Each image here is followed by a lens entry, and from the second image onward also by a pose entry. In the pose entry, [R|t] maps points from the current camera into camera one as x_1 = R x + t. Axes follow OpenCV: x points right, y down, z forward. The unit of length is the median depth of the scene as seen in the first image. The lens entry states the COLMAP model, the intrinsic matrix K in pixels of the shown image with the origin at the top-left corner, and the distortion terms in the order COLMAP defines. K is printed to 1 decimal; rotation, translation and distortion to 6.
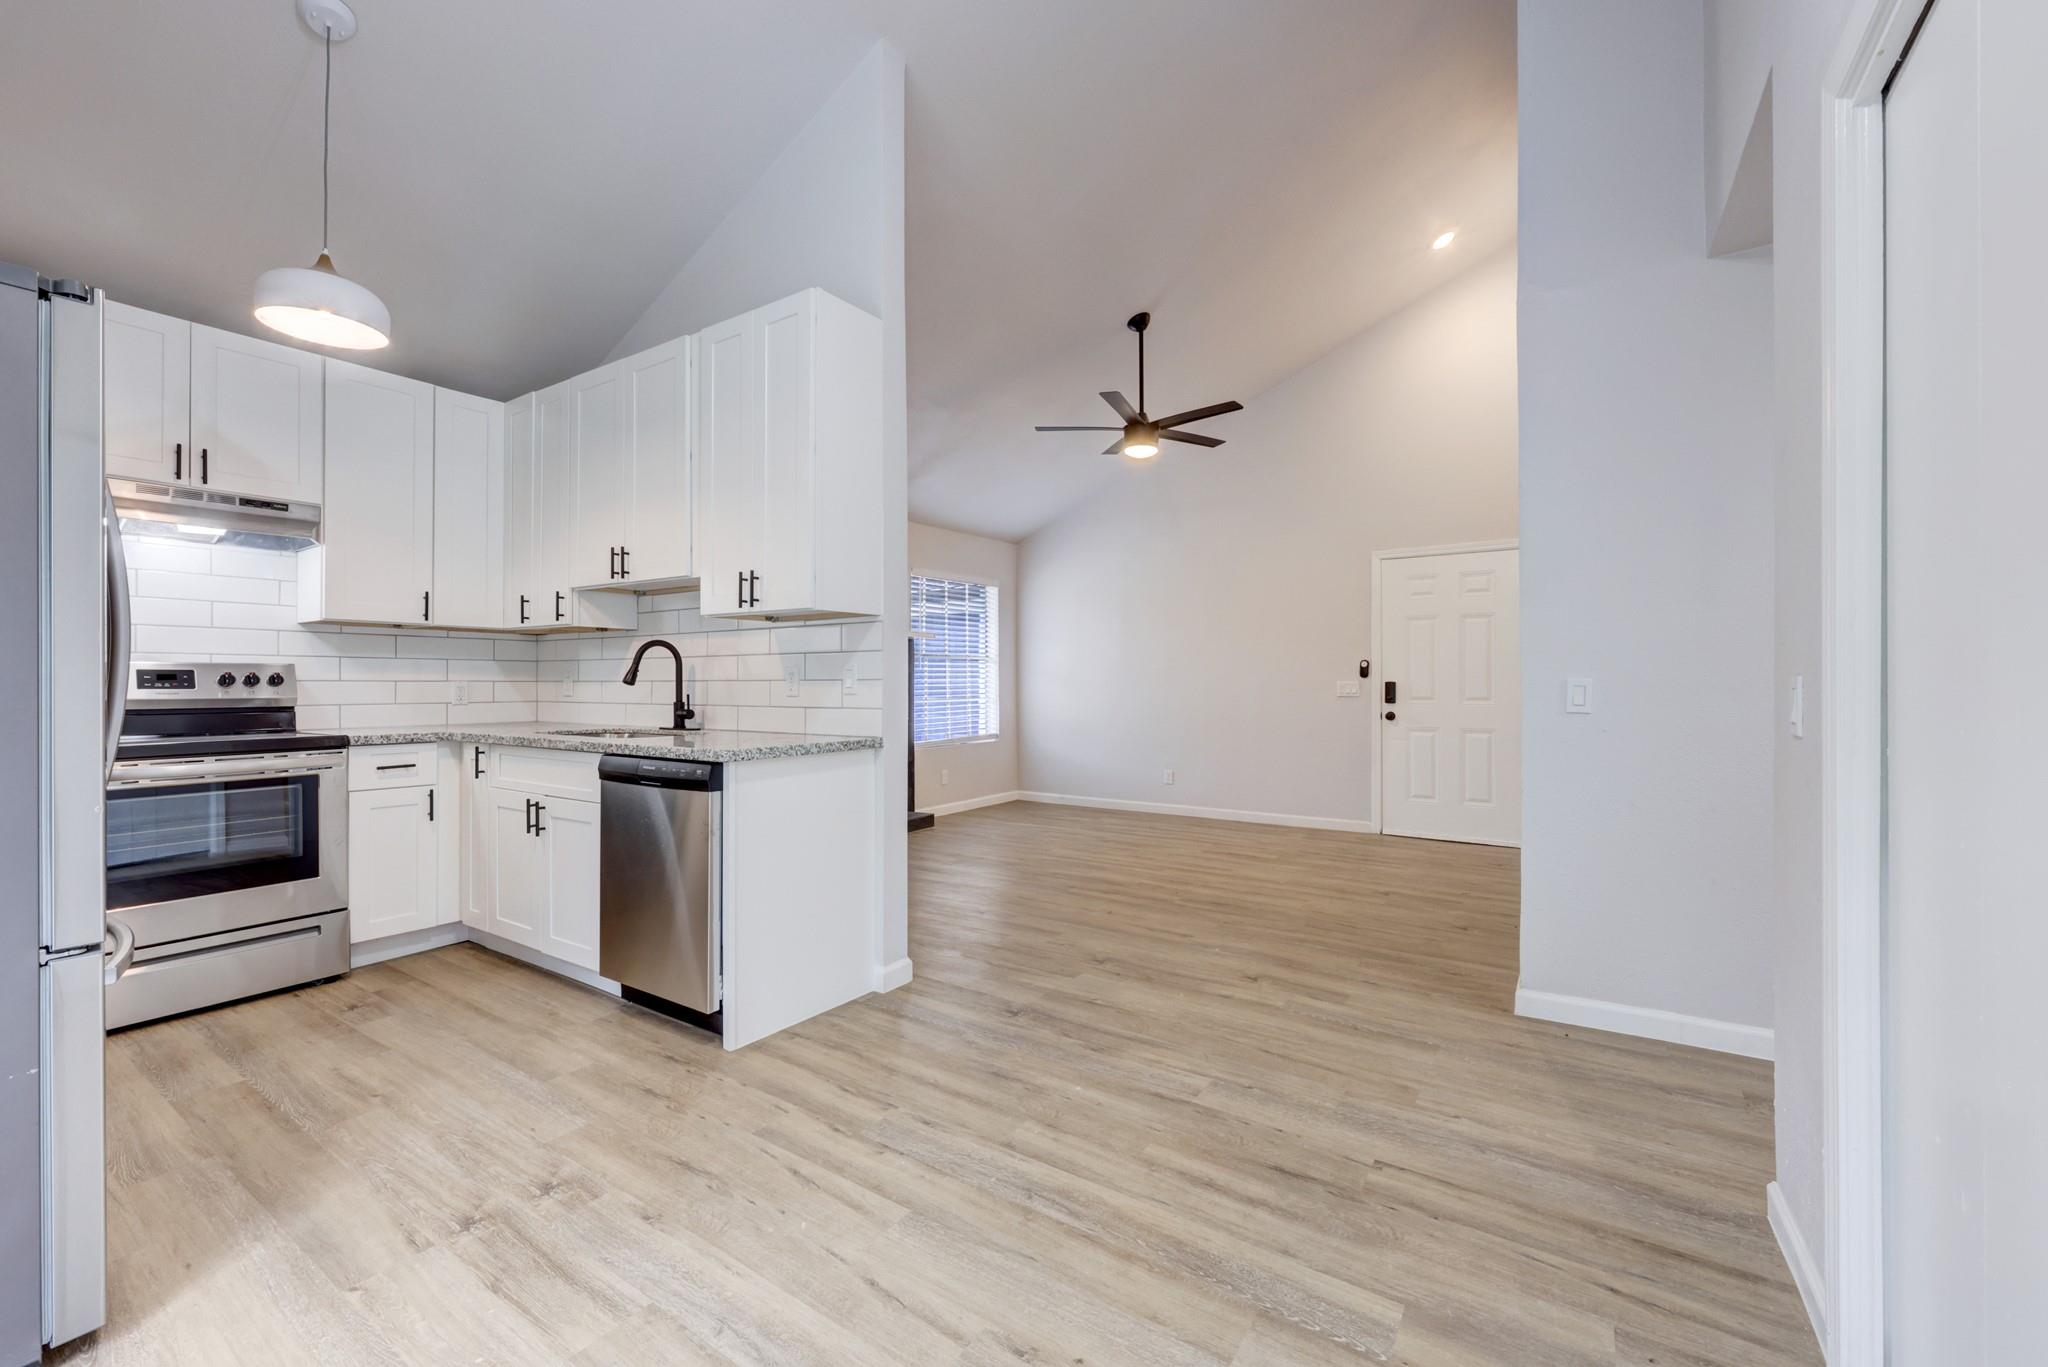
lens RADIAL K [[827.8, 0, 1026.5], [0, 827.8, 680.3], [0, 0, 1]] dist [0.002087, 0.000505]
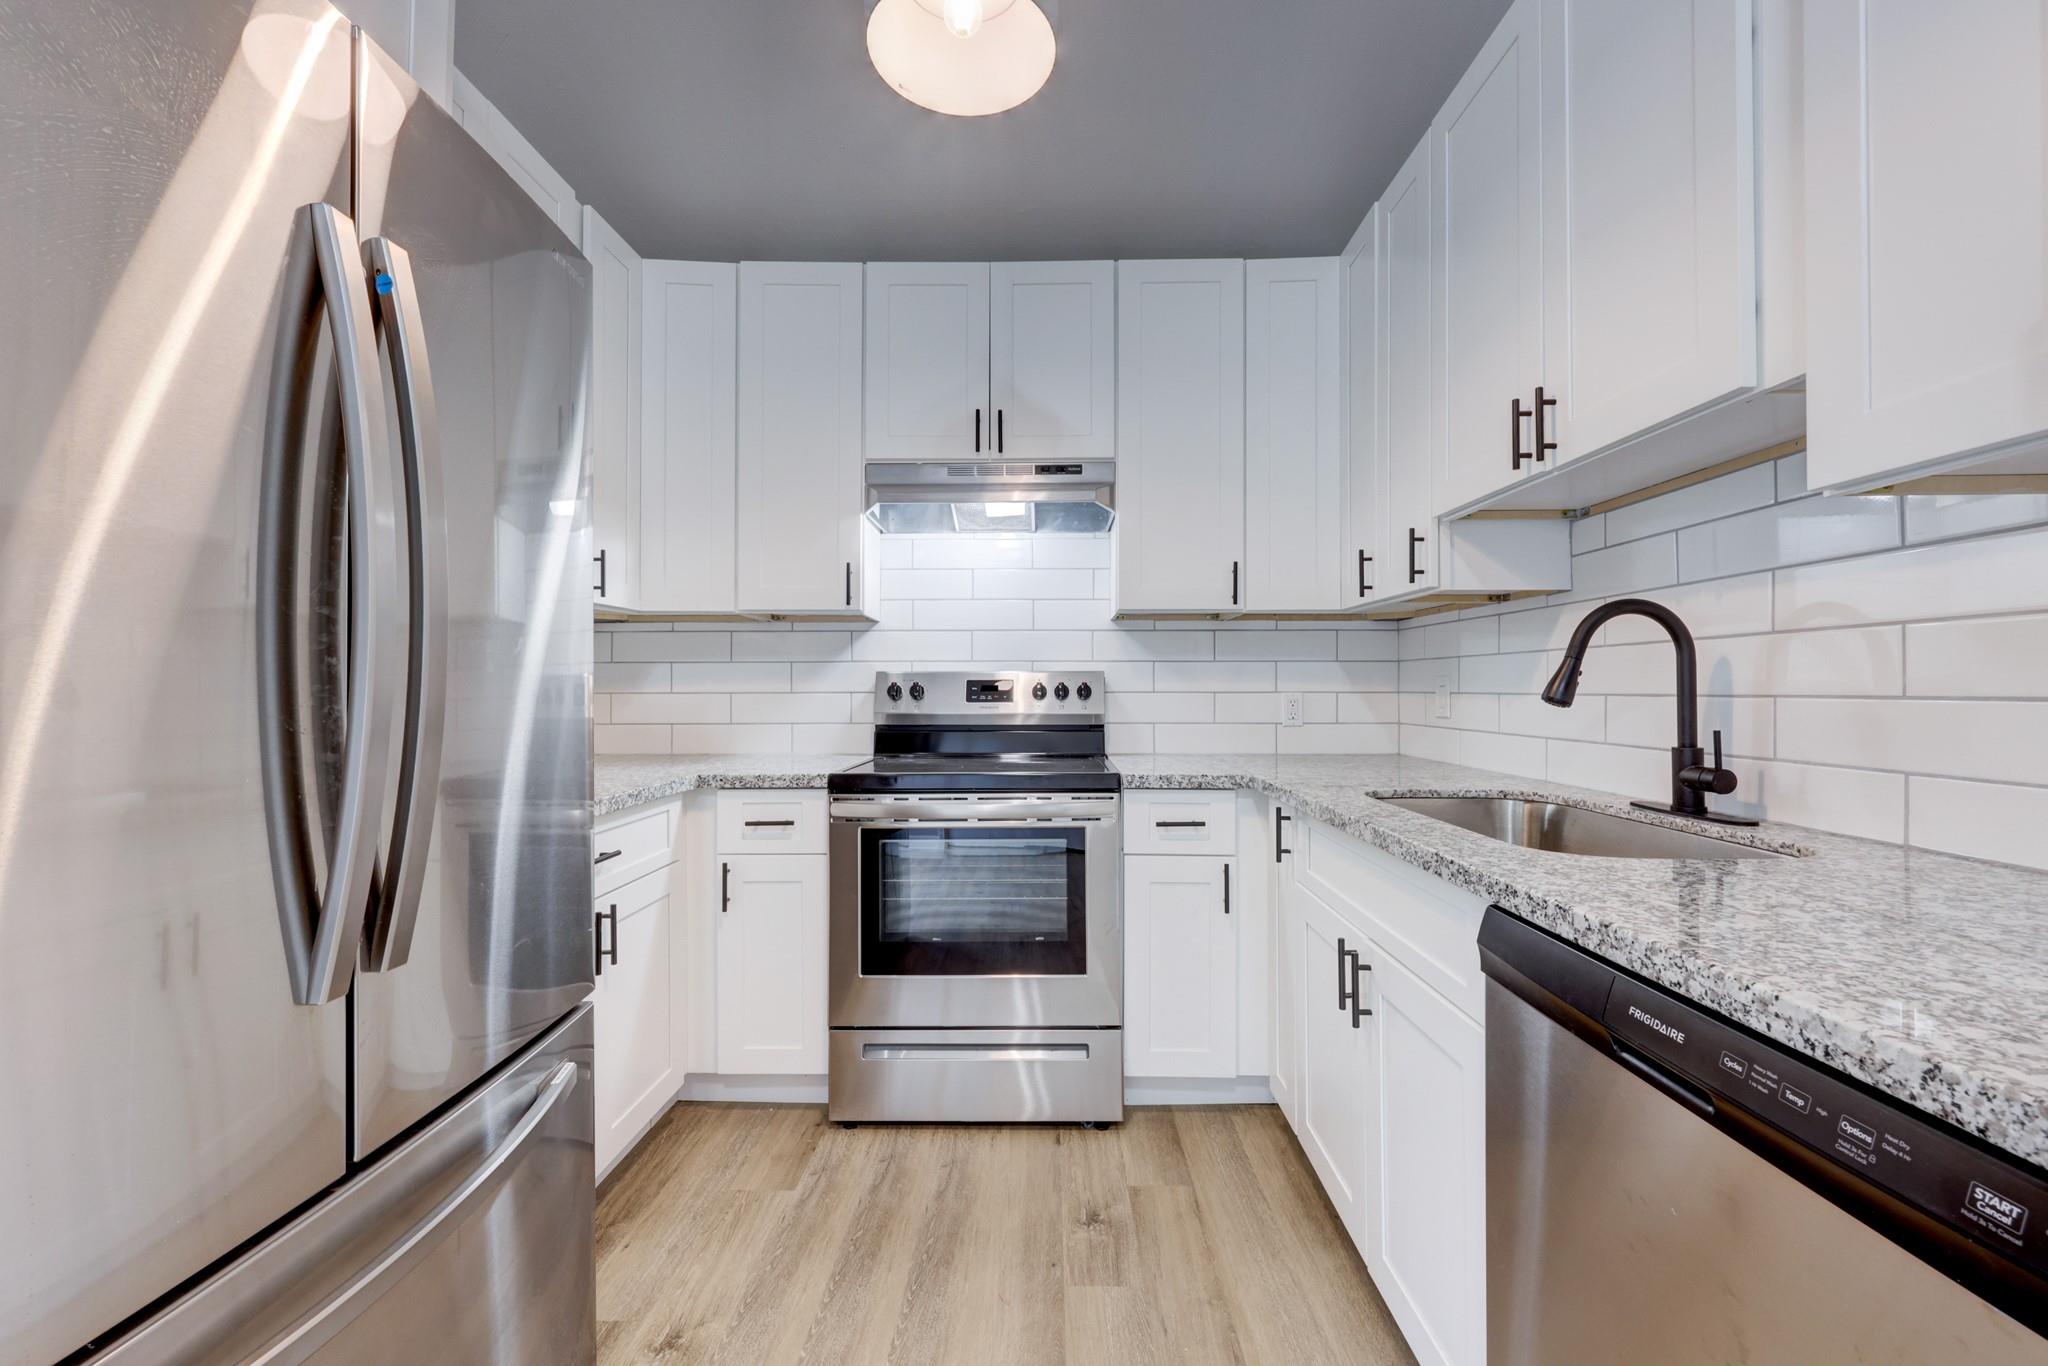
lens RADIAL K [[827.8, 0, 1028.1], [0, 827.8, 679.3], [0, 0, 1]] dist [0.002087, 0.000505]
pose [[0.538775, -0.008414, -0.842408, -0.260747], [0.003662, 0.999964, -0.007646, -0.006021], [0.842442, 0.001035, 0.538786, 0.526233]]
